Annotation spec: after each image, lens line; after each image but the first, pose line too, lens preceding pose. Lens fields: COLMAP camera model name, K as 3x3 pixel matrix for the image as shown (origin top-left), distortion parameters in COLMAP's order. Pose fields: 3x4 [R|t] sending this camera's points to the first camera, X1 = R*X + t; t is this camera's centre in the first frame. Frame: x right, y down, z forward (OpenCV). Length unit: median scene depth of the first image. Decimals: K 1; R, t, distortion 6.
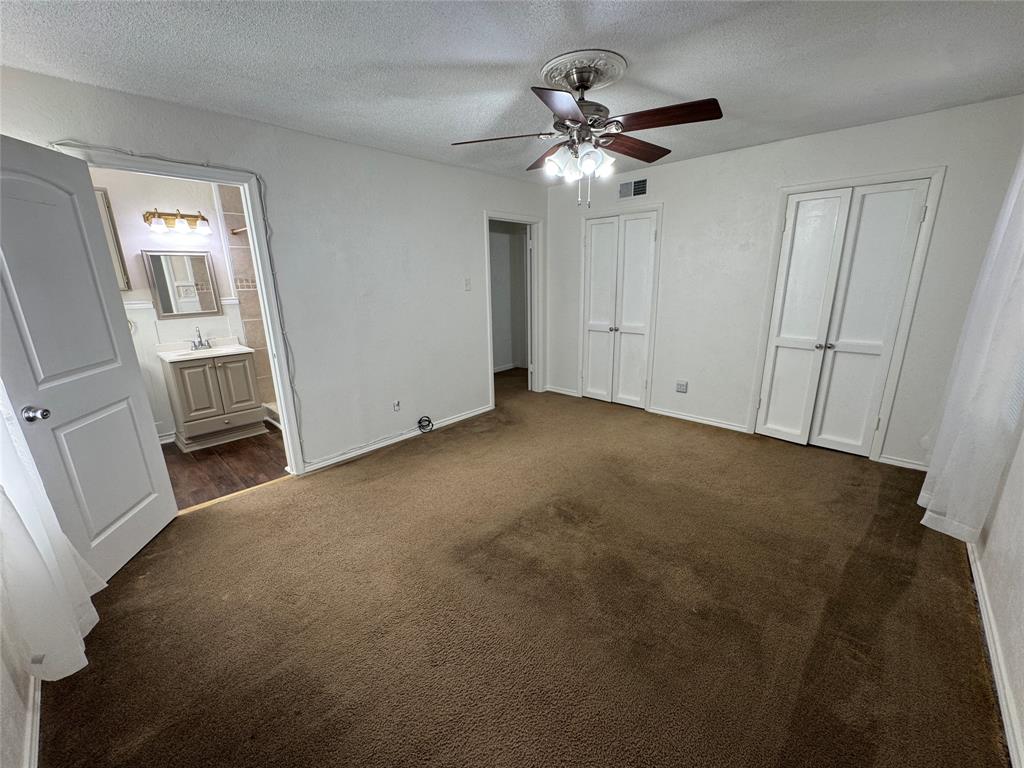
lens RADIAL K [[412.6, 0, 513.8], [0, 412.6, 384.7], [0, 0, 1]] dist [-0.002447, 0.000185]
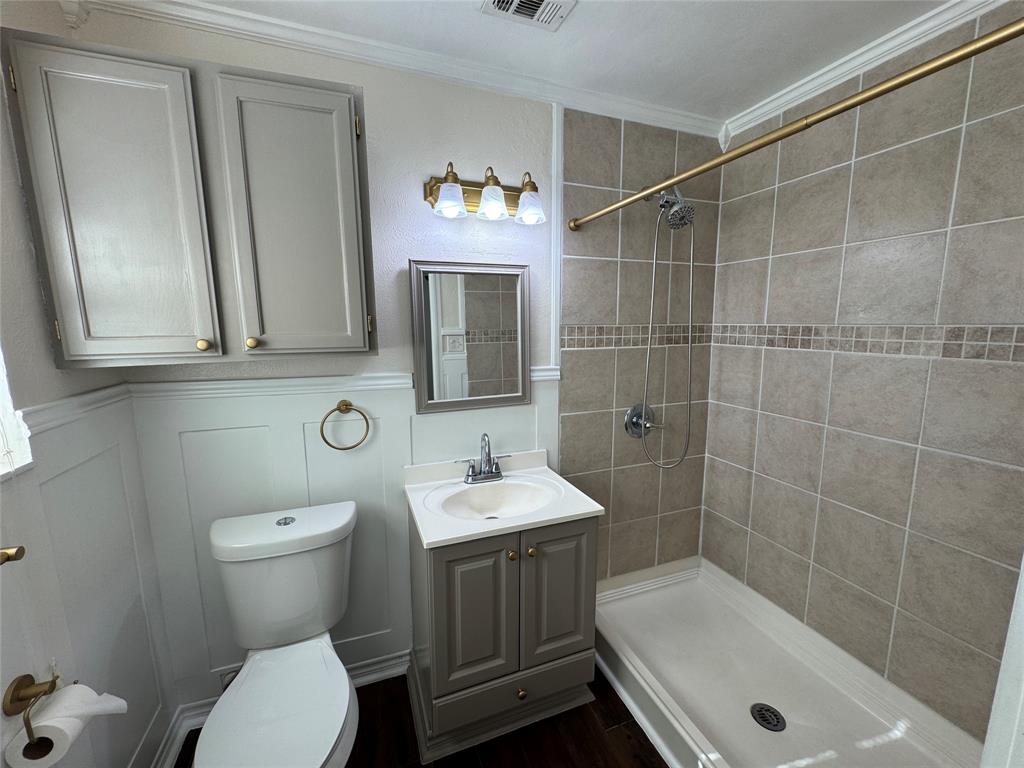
lens RADIAL K [[412.6, 0, 511.3], [0, 412.6, 384.0], [0, 0, 1]] dist [-0.002447, 0.000185]
pose [[0.897220, 0.077238, -0.434776, -0.541826], [-0.124143, 0.988994, -0.080491, -0.155577], [0.423774, 0.126192, 0.896934, 0.596743]]
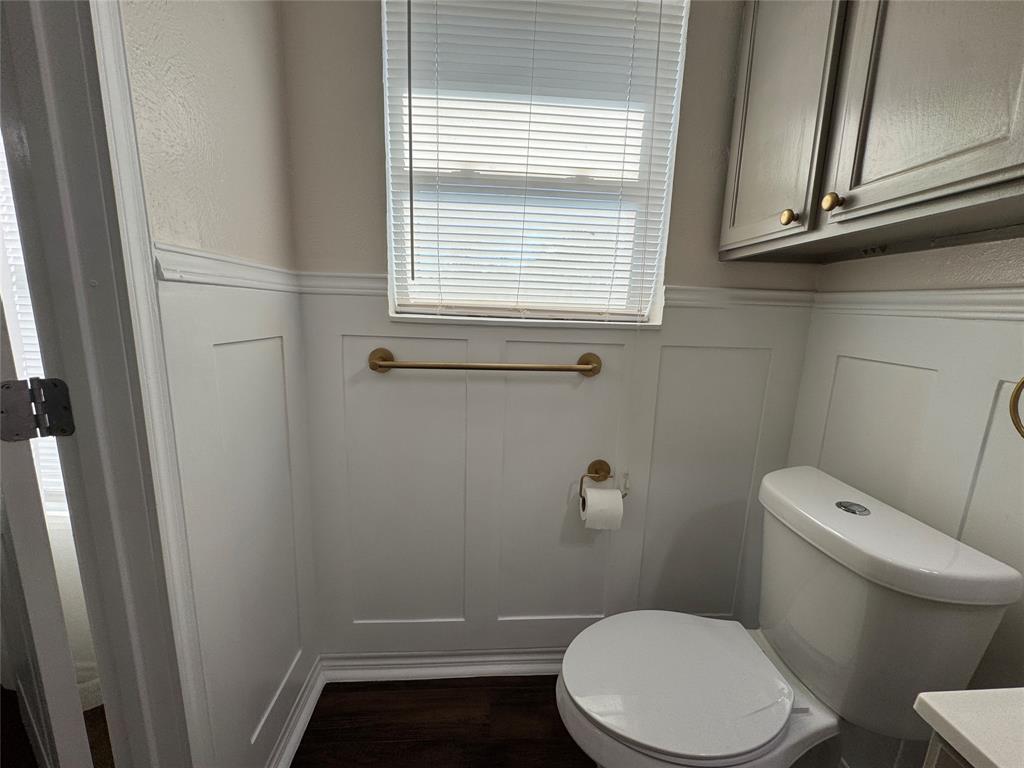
lens RADIAL K [[412.6, 0, 514.5], [0, 412.6, 384.1], [0, 0, 1]] dist [-0.002447, 0.000185]
pose [[-0.681233, 0.121569, -0.721902, -0.594113], [-0.211023, 0.911648, 0.352657, -0.140879], [0.700993, 0.392579, -0.595391, 0.855927]]
